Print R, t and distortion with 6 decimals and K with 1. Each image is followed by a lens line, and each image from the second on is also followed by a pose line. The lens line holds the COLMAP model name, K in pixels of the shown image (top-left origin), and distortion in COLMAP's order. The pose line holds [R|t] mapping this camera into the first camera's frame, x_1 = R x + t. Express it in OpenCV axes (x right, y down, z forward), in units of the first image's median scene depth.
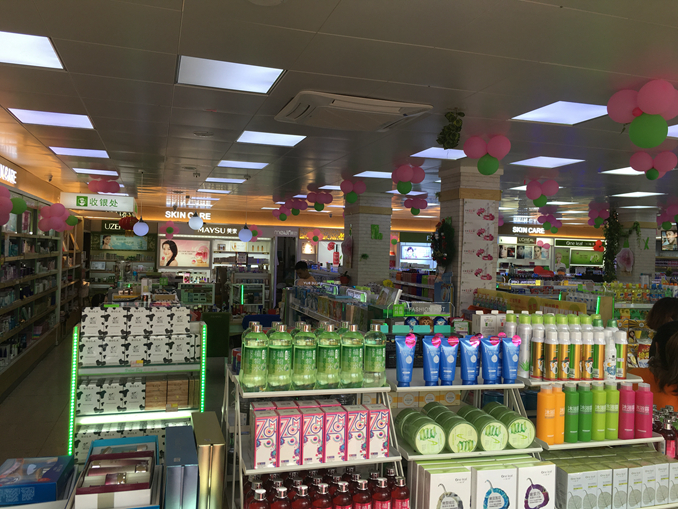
lens RADIAL K [[581.5, 0, 338.9], [0, 581.5, 251.3], [0, 0, 1]] dist [0.034797, 0.008800]
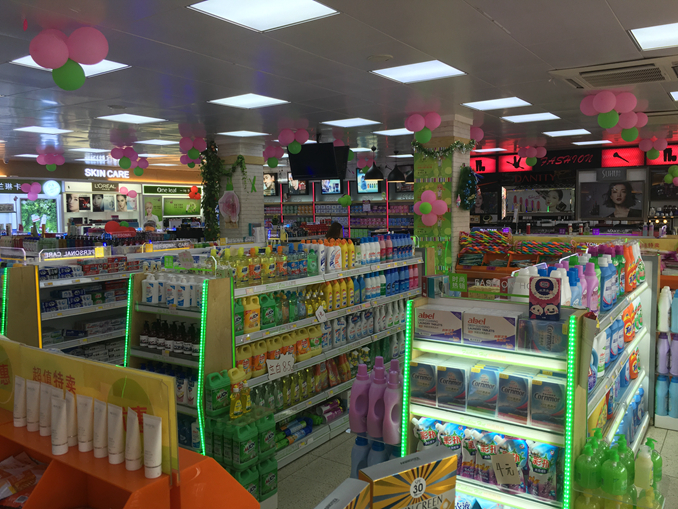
lens RADIAL K [[581.5, 0, 339.7], [0, 581.5, 252.3], [0, 0, 1]] dist [0.034797, 0.008800]
pose [[0.788445, -0.084645, 0.609253, 0.092036], [0.034315, 0.994997, 0.093829, 0.004770], [-0.614147, -0.053072, 0.787405, 0.212318]]
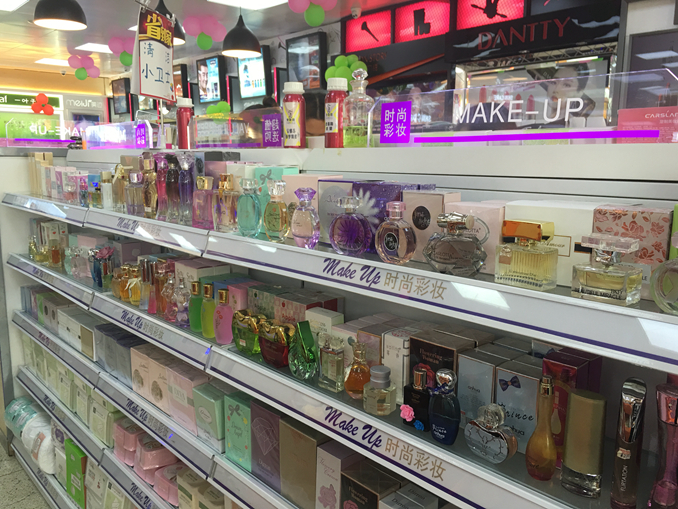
lens RADIAL K [[581.5, 0, 338.7], [0, 581.5, 253.7], [0, 0, 1]] dist [0.034797, 0.008800]
pose [[0.914771, -0.095964, 0.392410, 0.479796], [0.024727, 0.982855, 0.182716, 0.035425], [-0.403216, -0.157441, 0.901459, 0.381072]]
